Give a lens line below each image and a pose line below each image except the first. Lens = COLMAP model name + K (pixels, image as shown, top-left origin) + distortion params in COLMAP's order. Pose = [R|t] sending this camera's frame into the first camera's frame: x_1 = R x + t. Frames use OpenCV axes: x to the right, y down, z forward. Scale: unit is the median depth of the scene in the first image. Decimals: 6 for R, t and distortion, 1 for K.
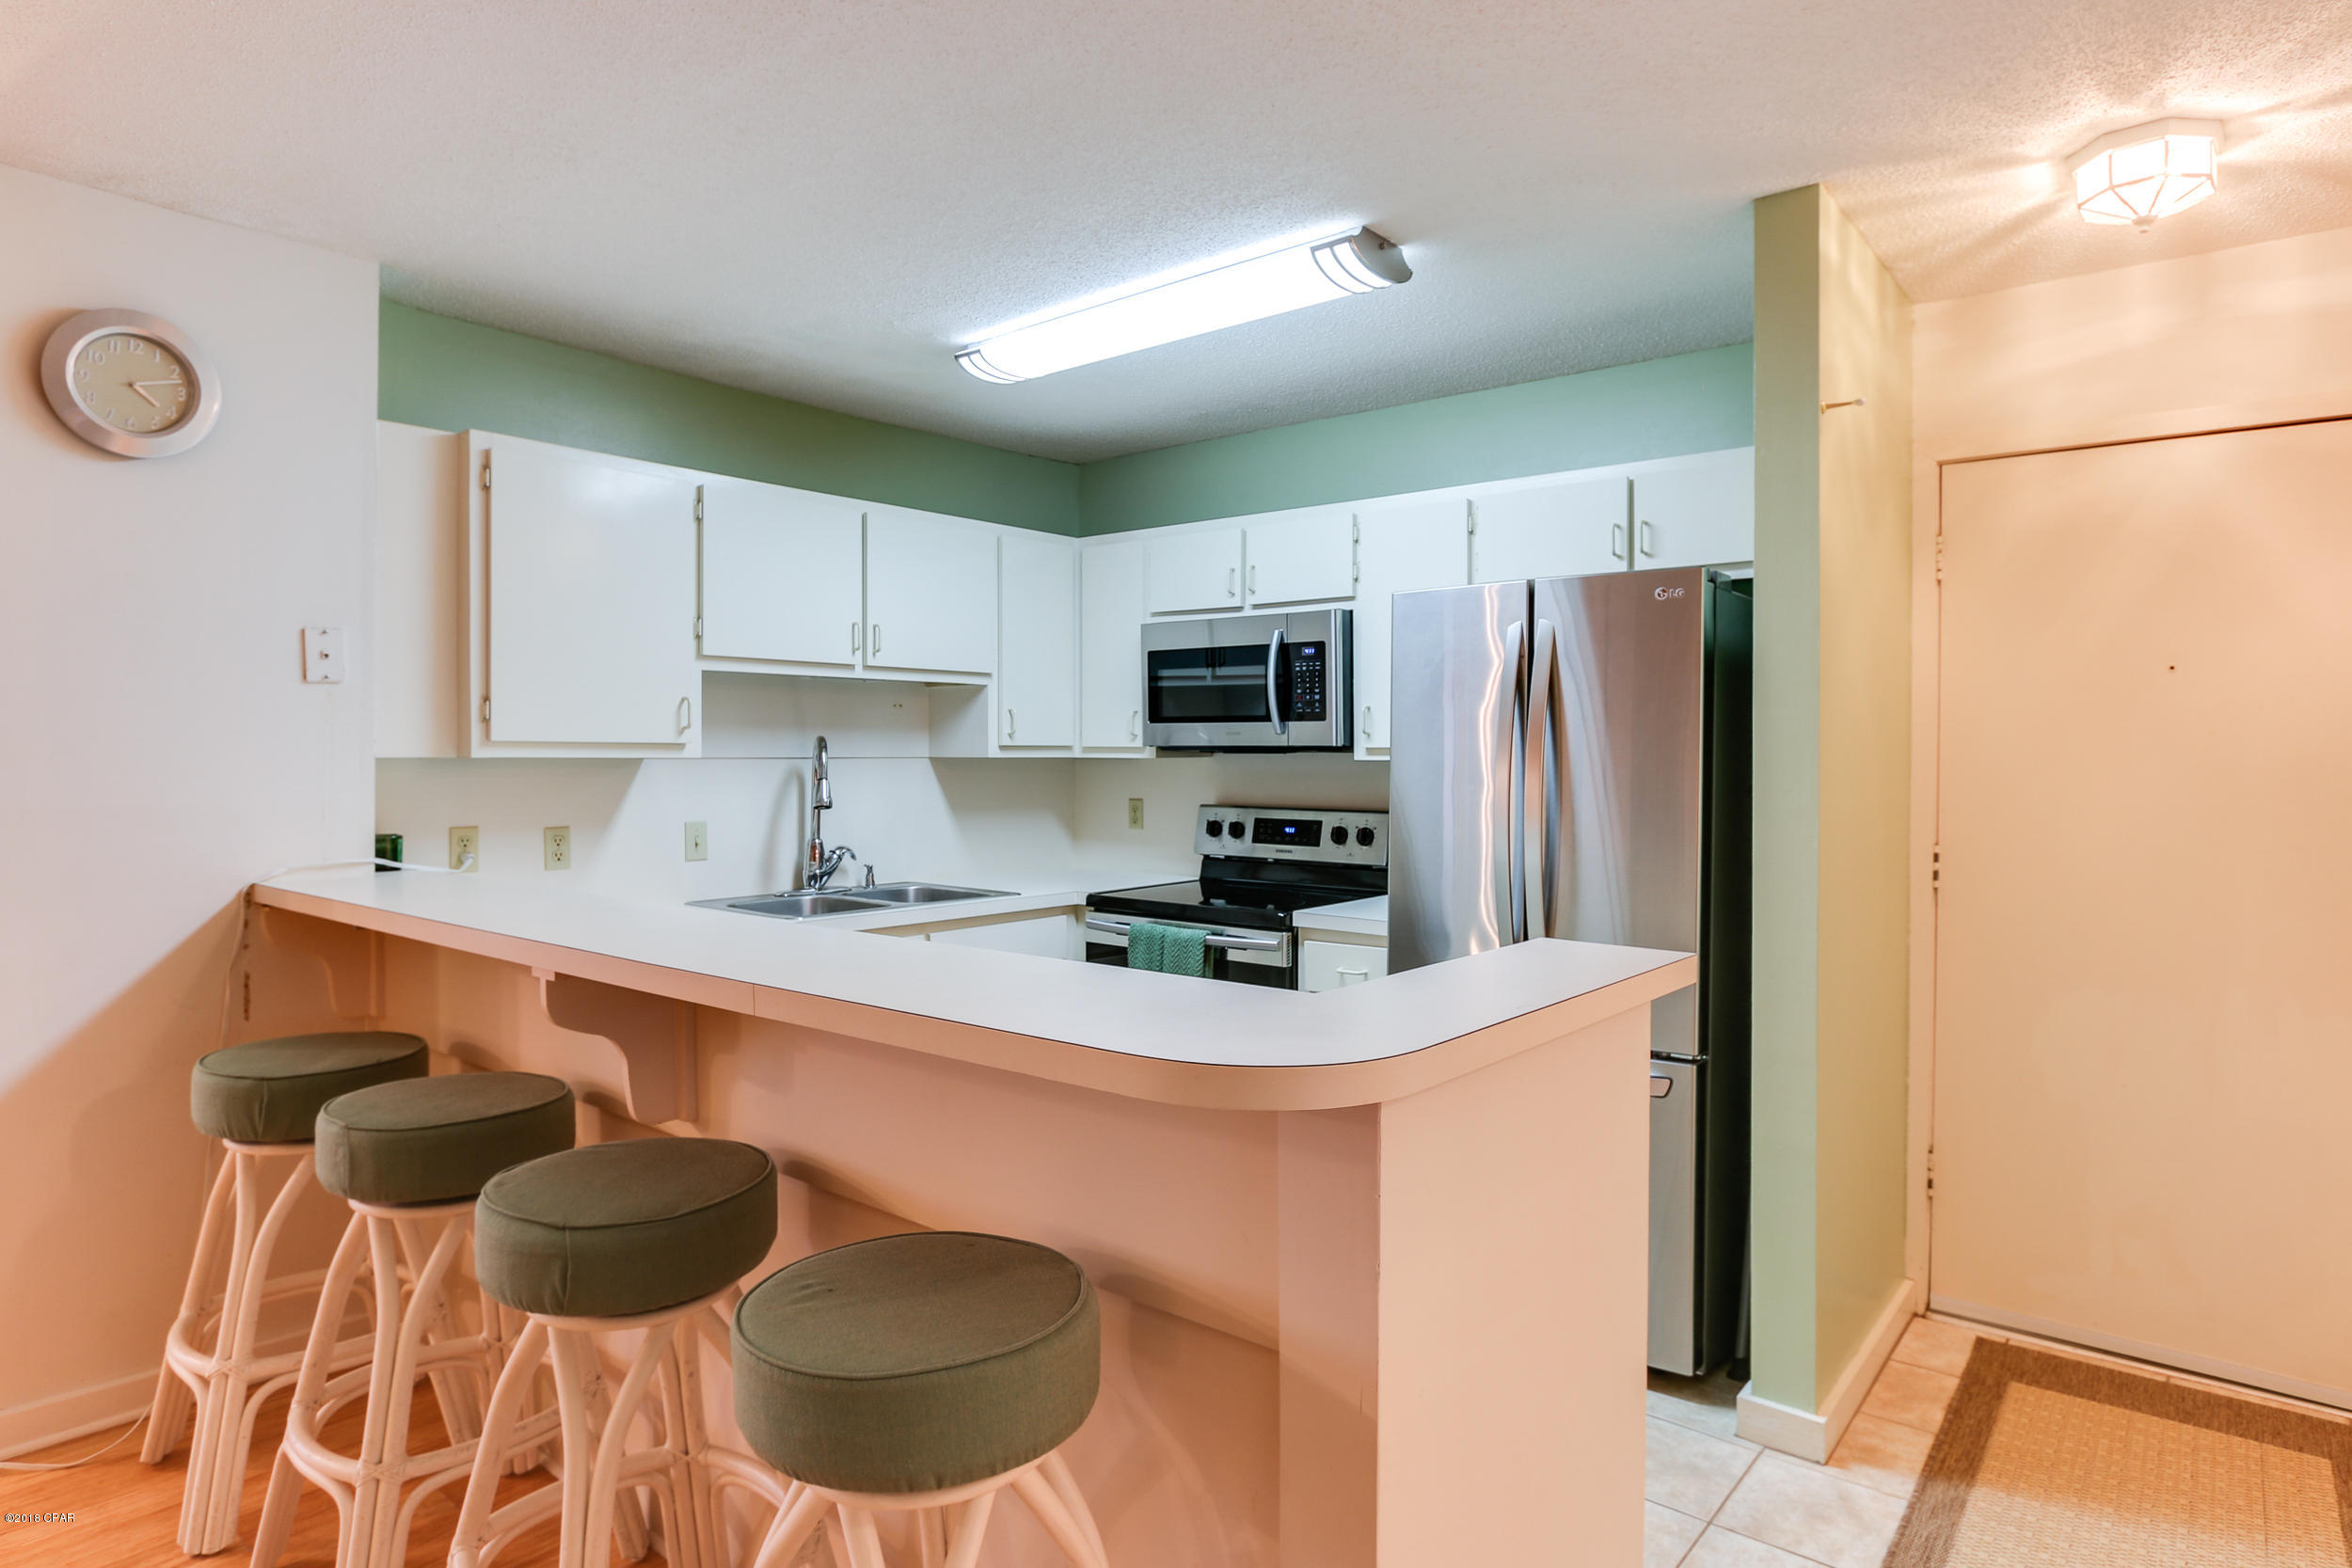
lens RADIAL K [[1287.0, 0, 1204.0], [0, 1287.0, 774.7], [0, 0, 1]] dist [-0.032593, 0.001520]
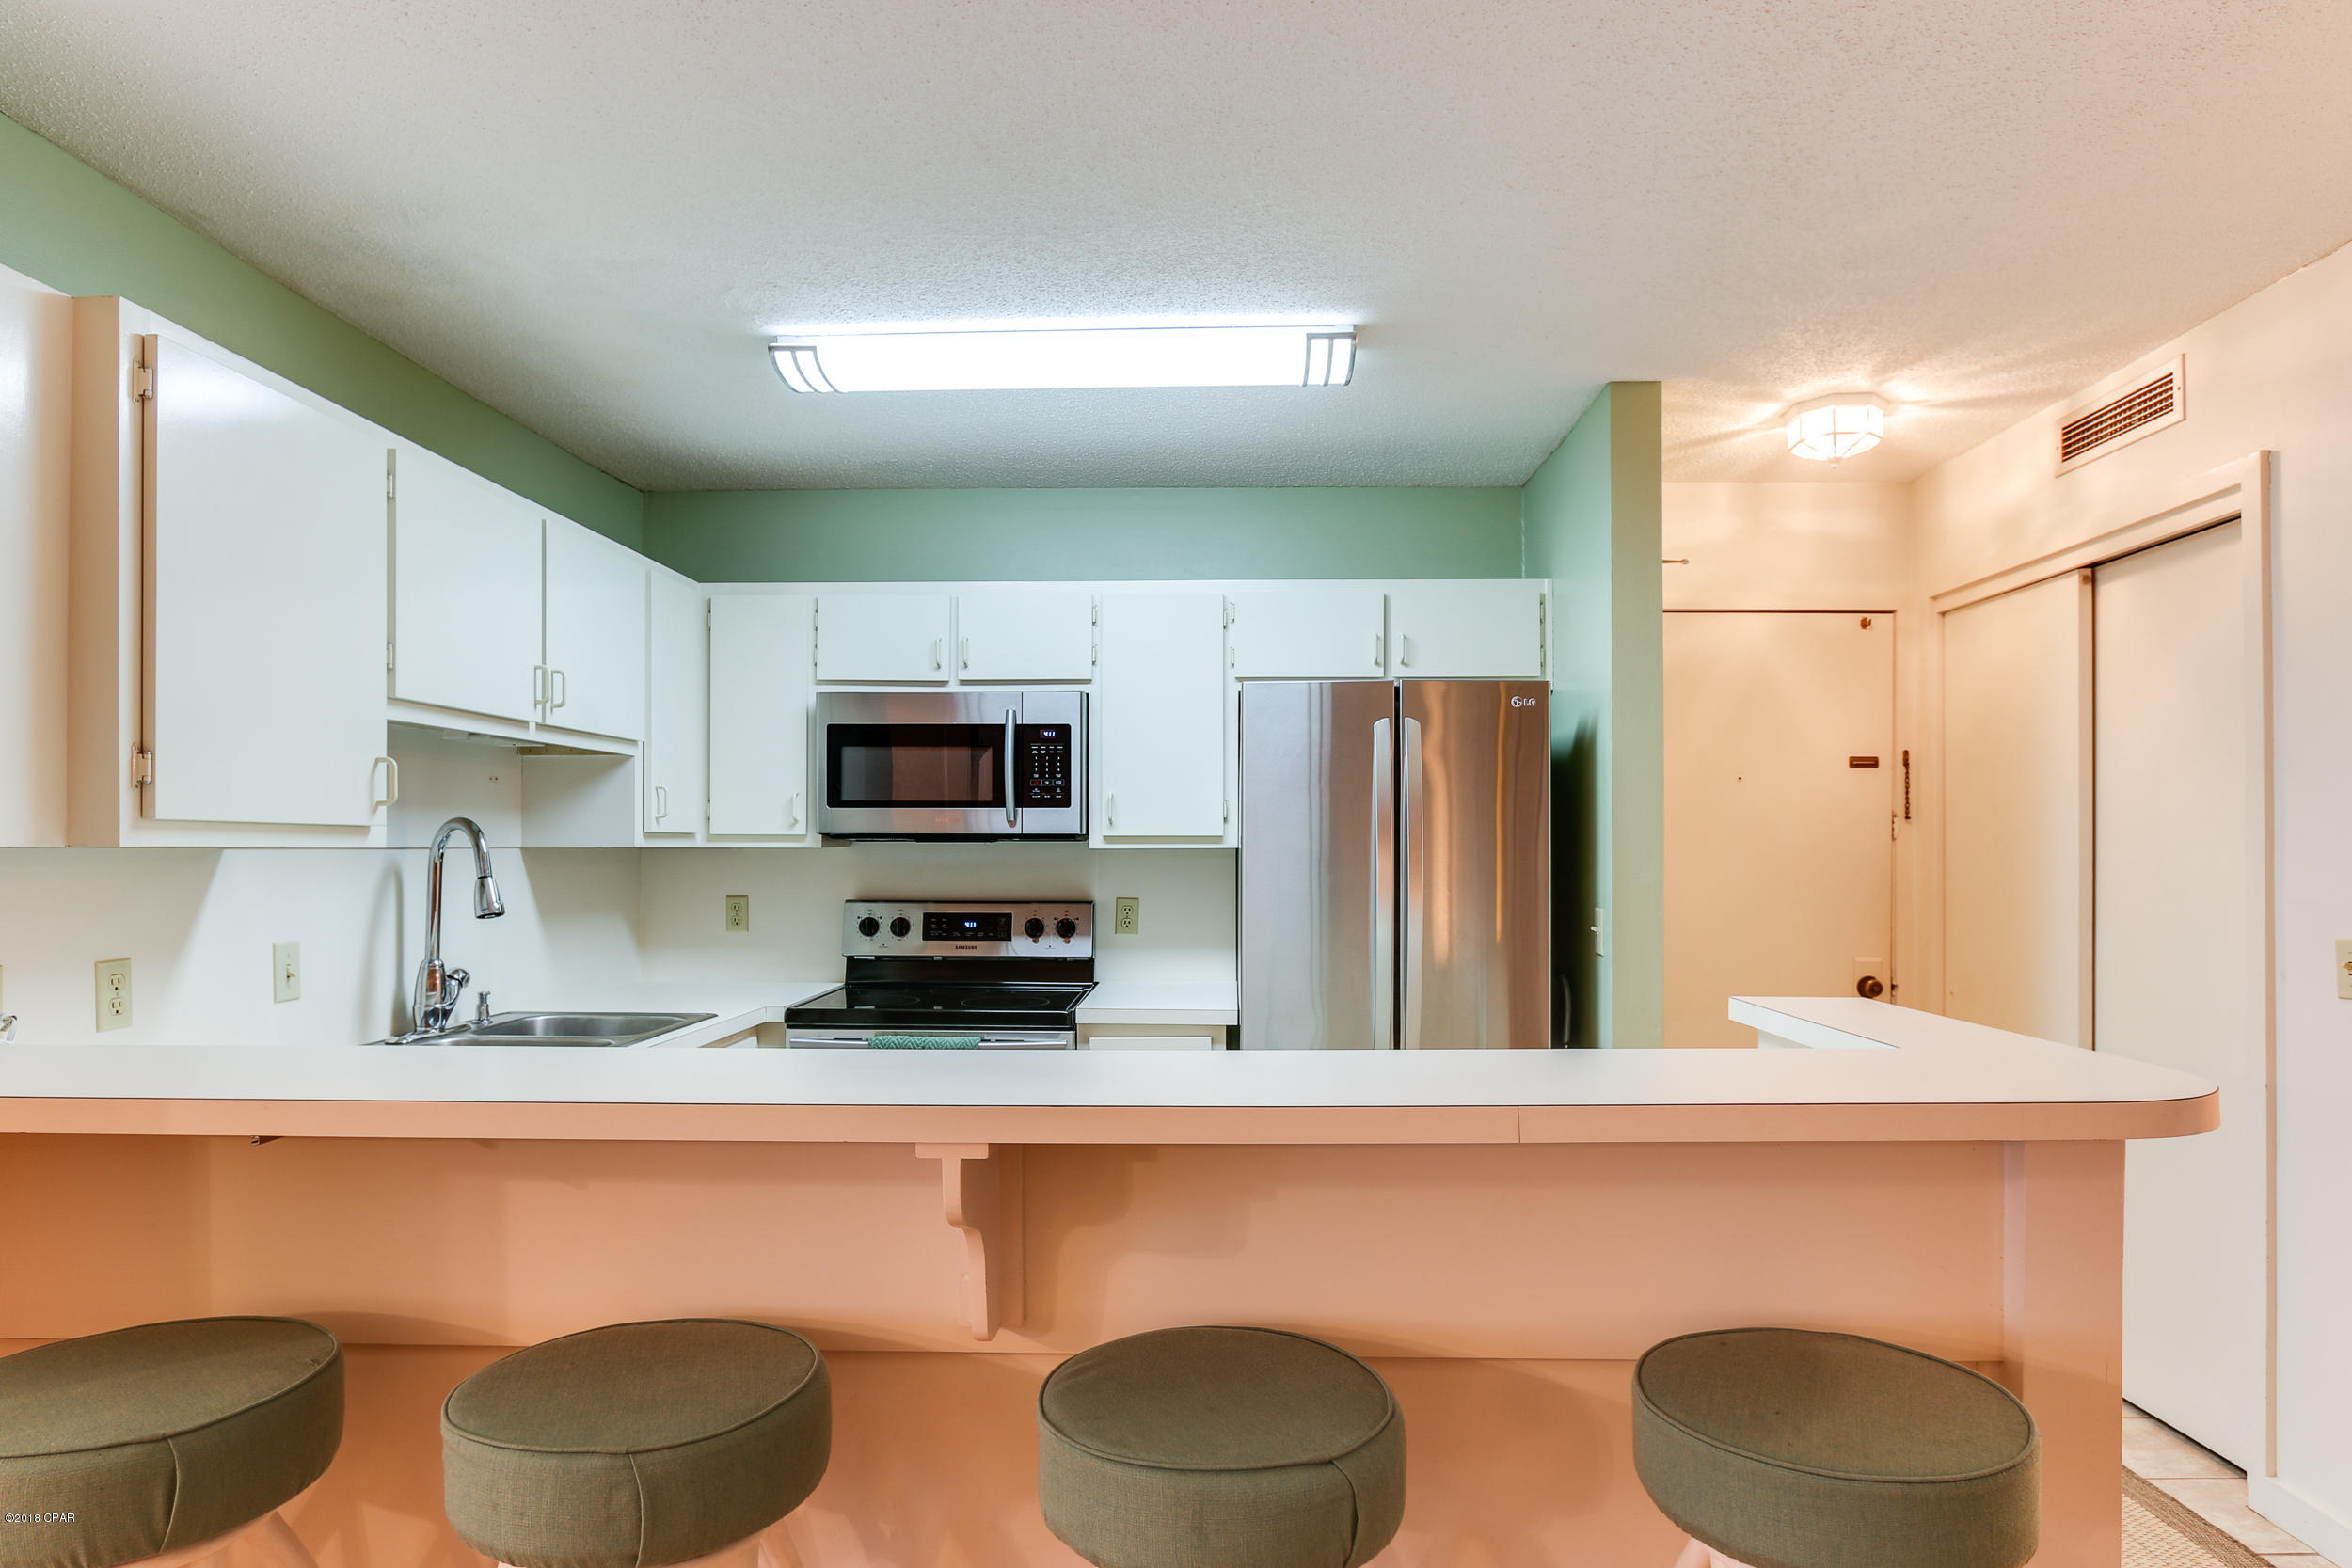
lens RADIAL K [[1303.2, 0, 1176.1], [0, 1303.2, 851.1], [0, 0, 1]] dist [-0.027316, 0.001393]
pose [[0.802707, -0.003571, 0.596363, -0.413128], [0.010412, 0.999914, -0.008027, -0.001004], [-0.596283, 0.012653, 0.802674, 0.173578]]
